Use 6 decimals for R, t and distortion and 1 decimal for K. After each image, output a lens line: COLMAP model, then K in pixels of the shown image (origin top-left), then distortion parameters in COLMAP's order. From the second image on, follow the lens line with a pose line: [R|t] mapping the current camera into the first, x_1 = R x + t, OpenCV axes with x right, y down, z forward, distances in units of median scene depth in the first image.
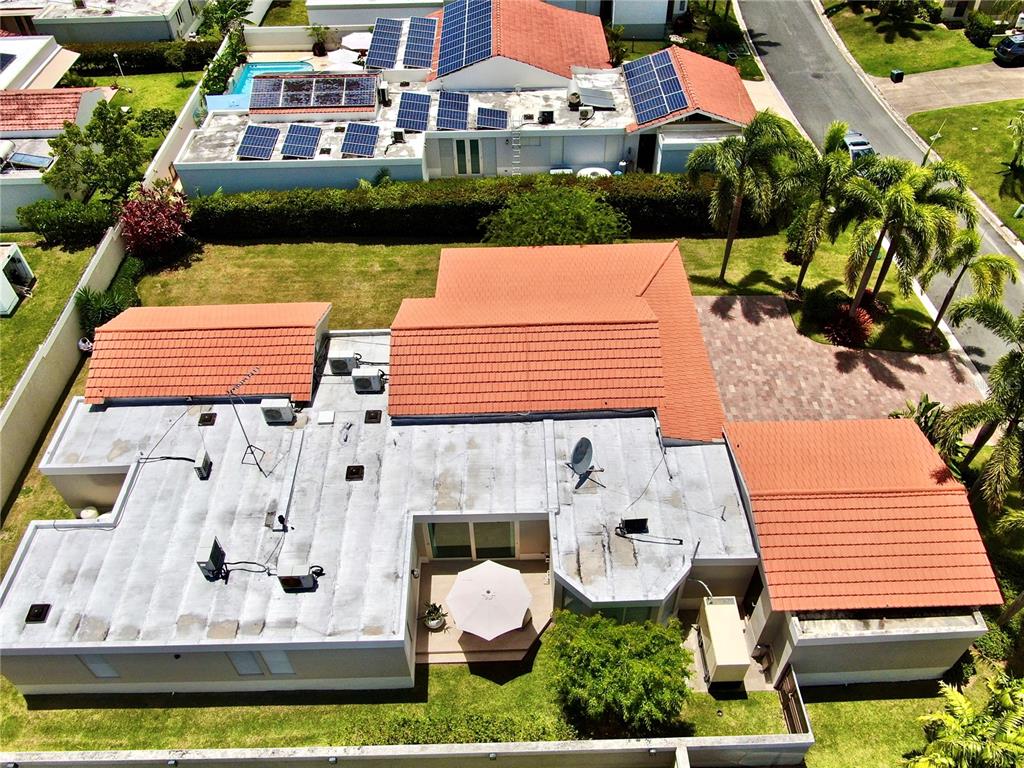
lens RADIAL K [[775.0, 0, 512.0], [0, 775.0, 384.0], [0, 0, 1]] dist [0.030206, -0.000840]
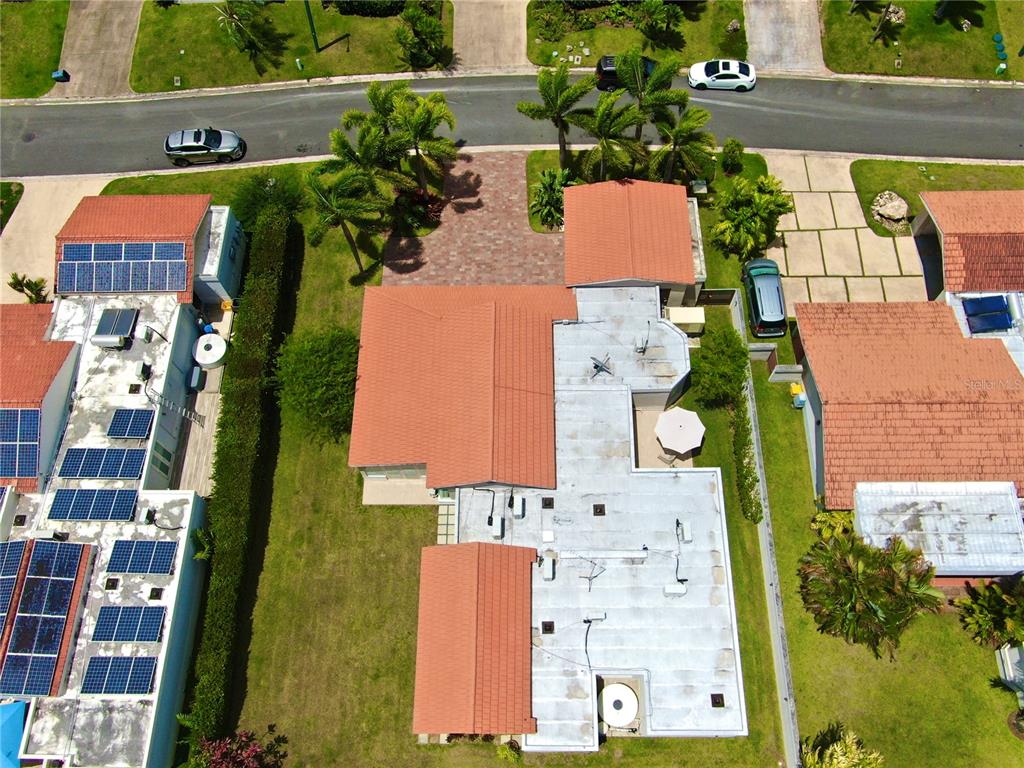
lens RADIAL K [[839.1, 0, 512.0], [0, 839.1, 384.0], [0, 0, 1]] dist [-0.001293, -0.001127]
pose [[0.022779, -0.895949, 0.443573, -0.517517], [0.741439, 0.312769, 0.593670, -0.755063], [-0.670633, 0.315359, 0.671416, -0.008202]]
